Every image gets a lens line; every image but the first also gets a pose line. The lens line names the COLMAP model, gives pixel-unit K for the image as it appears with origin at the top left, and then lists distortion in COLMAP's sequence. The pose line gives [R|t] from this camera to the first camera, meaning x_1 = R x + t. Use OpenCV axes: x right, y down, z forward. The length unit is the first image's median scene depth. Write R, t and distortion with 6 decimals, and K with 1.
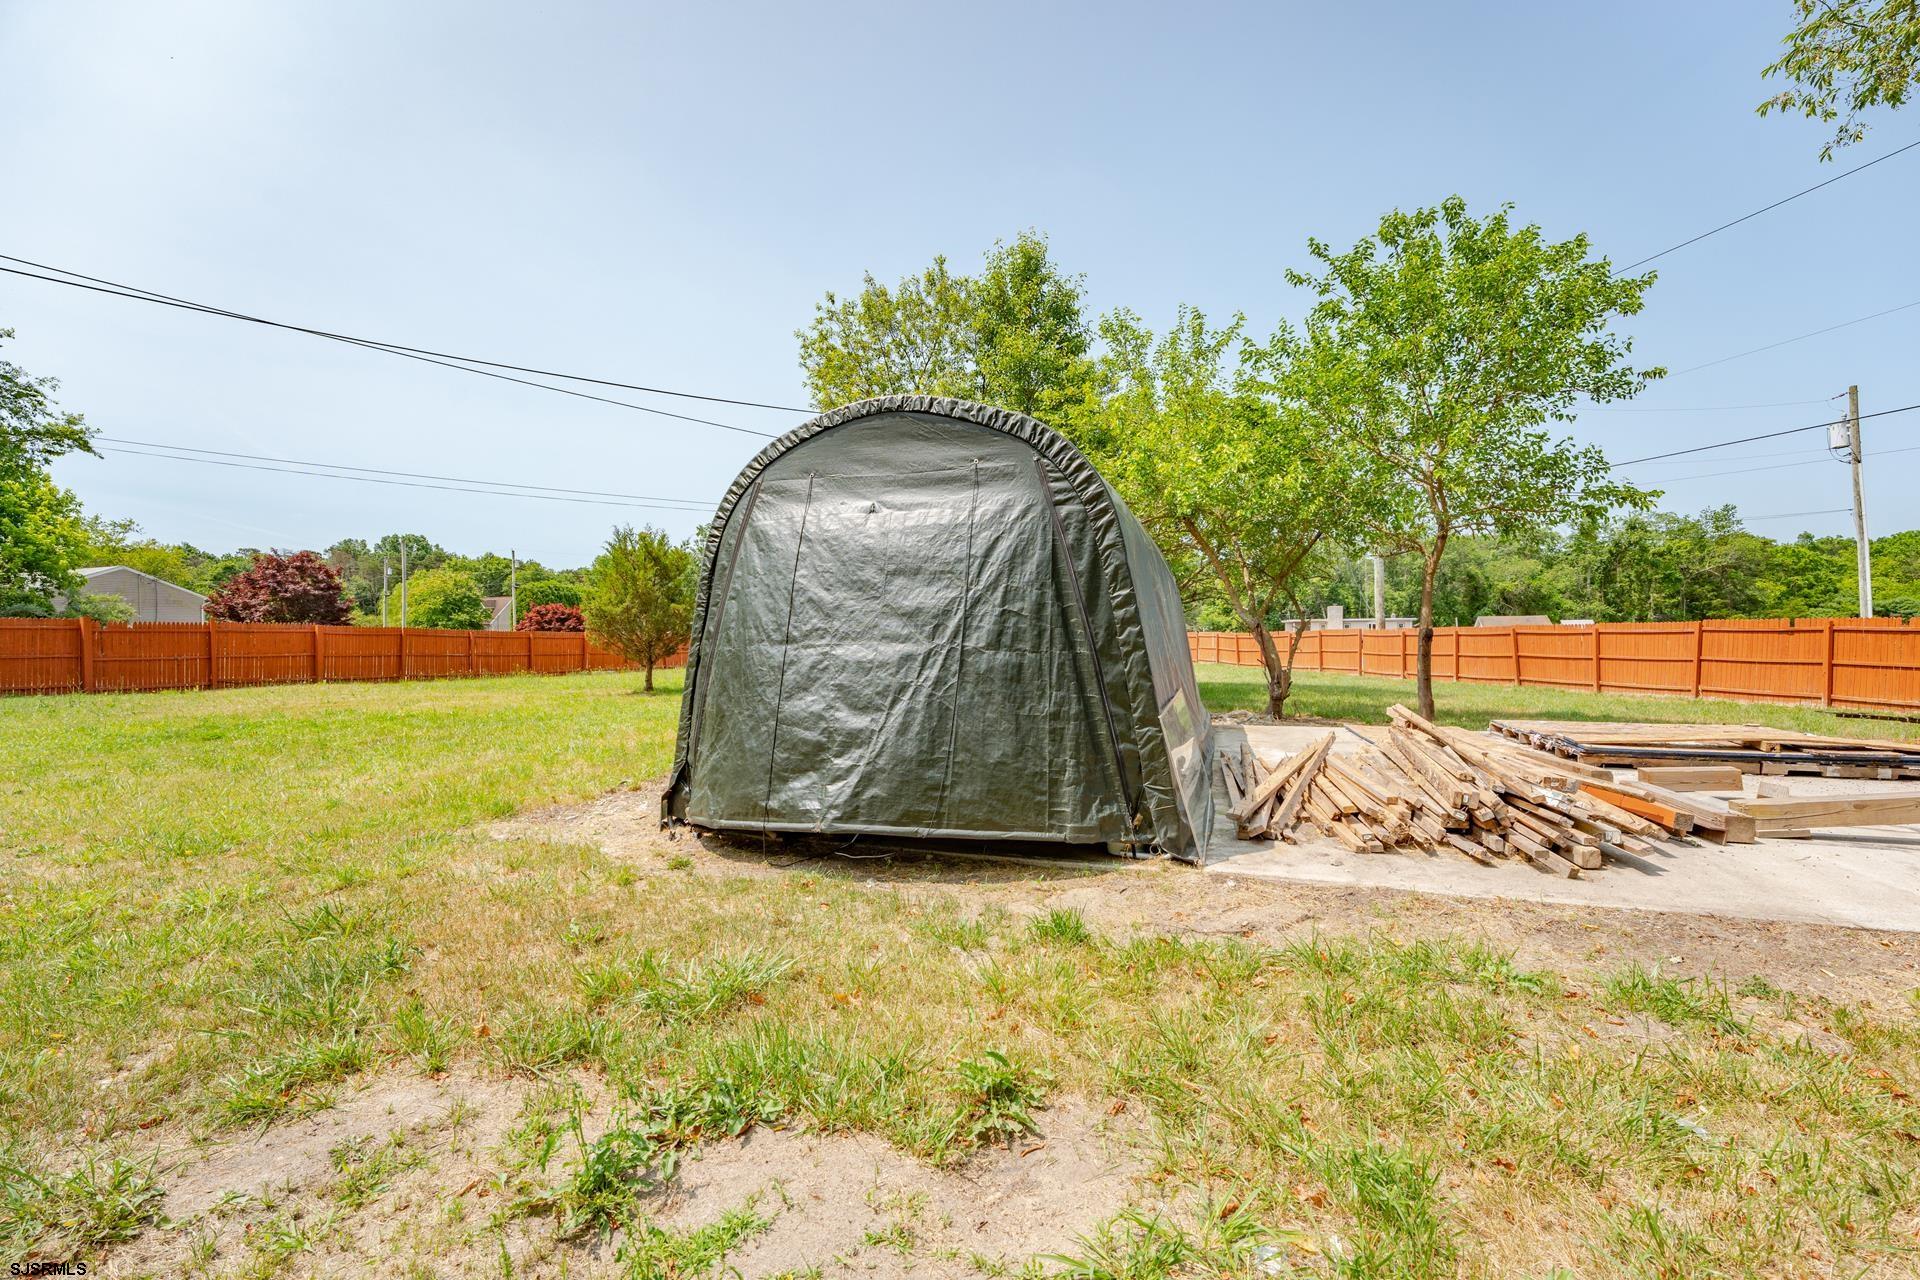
lens RADIAL K [[783.2, 0, 954.5], [0, 783.2, 632.4], [0, 0, 1]] dist [-0.024400, 0.001297]
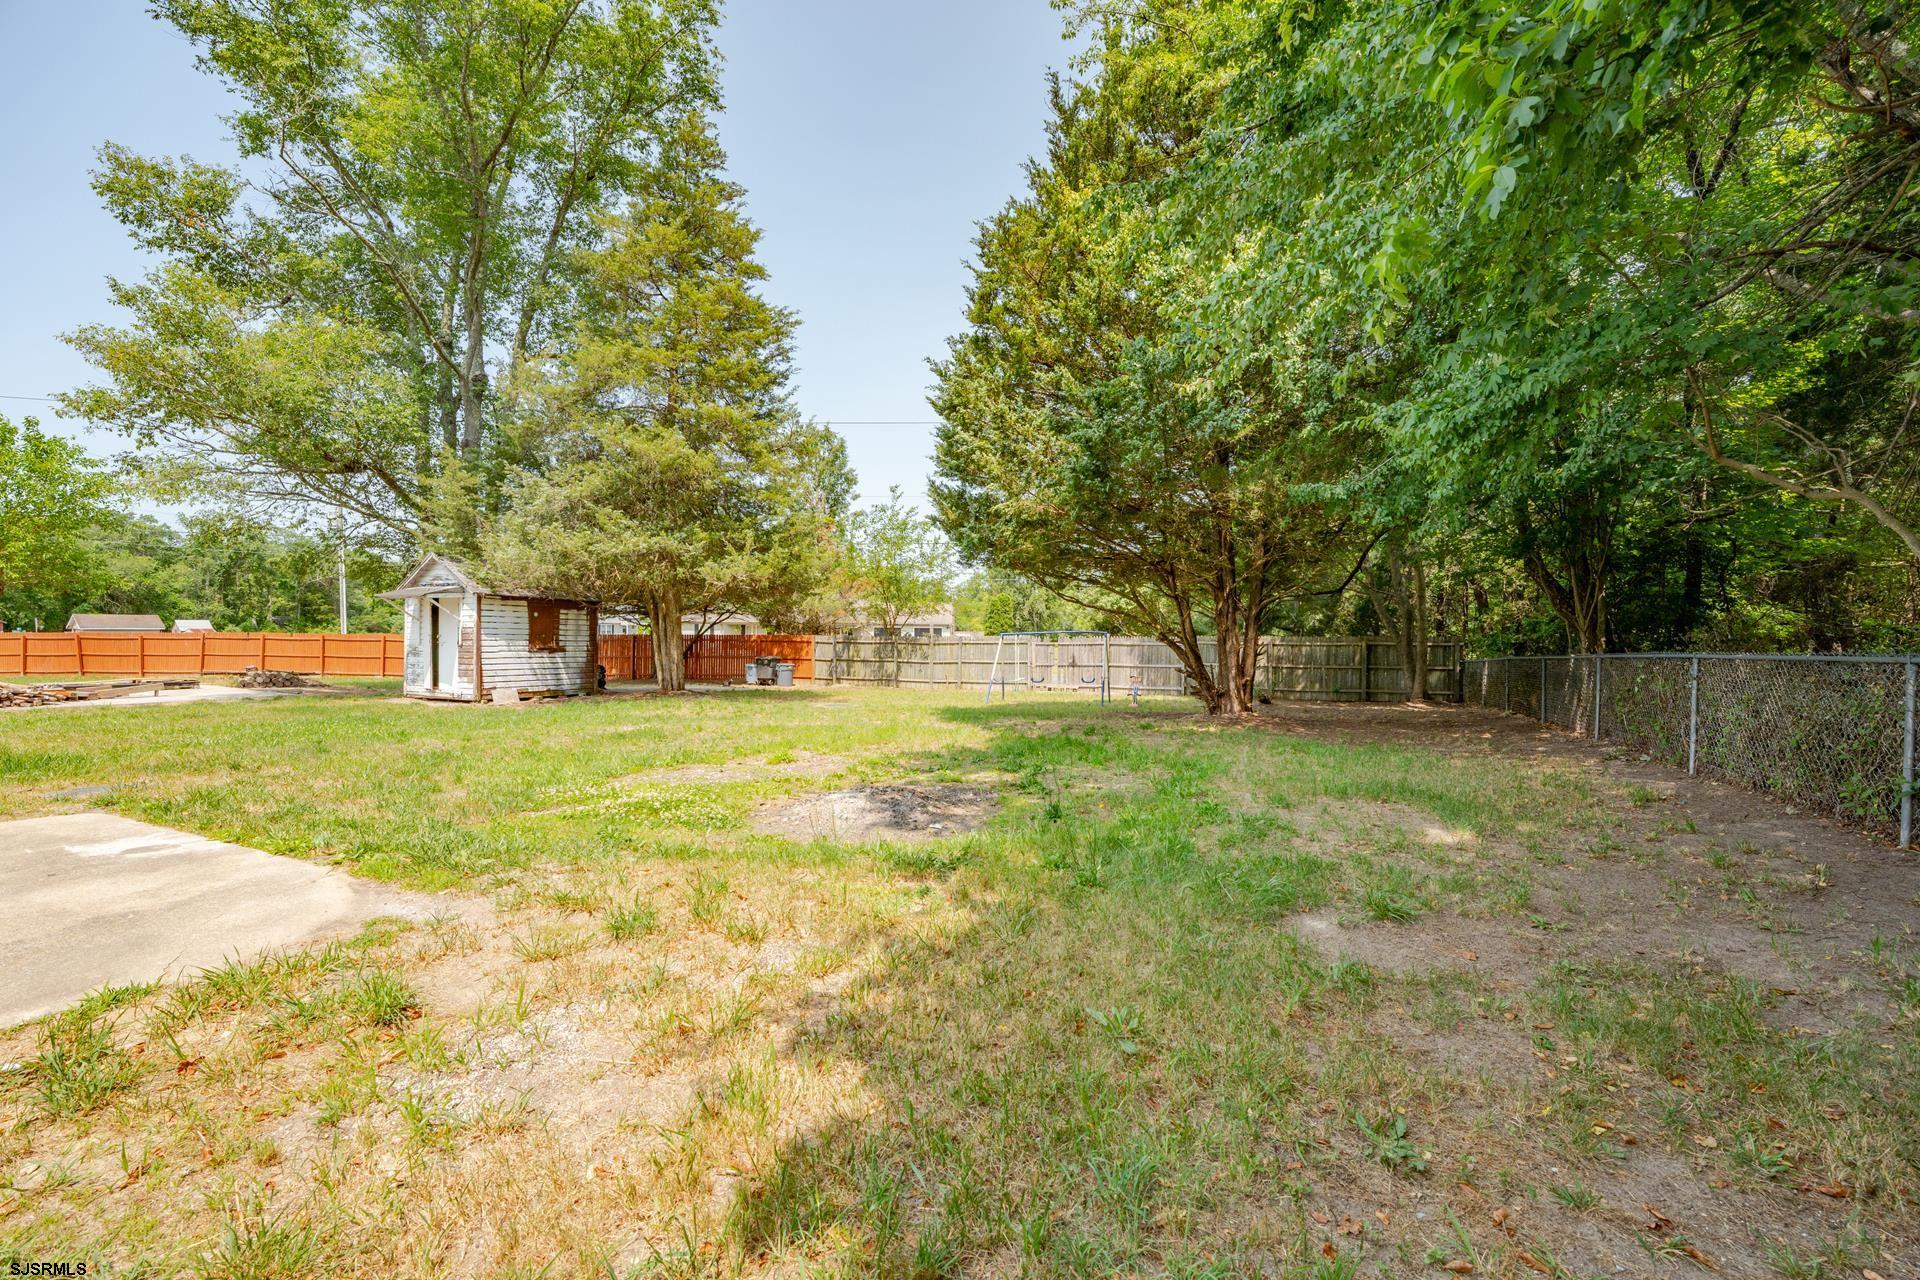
lens RADIAL K [[783.2, 0, 962.7], [0, 783.2, 636.4], [0, 0, 1]] dist [-0.024400, 0.001297]
pose [[0.113416, 0.006747, 0.993525, -0.087796], [-0.015703, 0.999864, -0.004997, -0.005031], [-0.993423, -0.015035, 0.113507, -0.130879]]
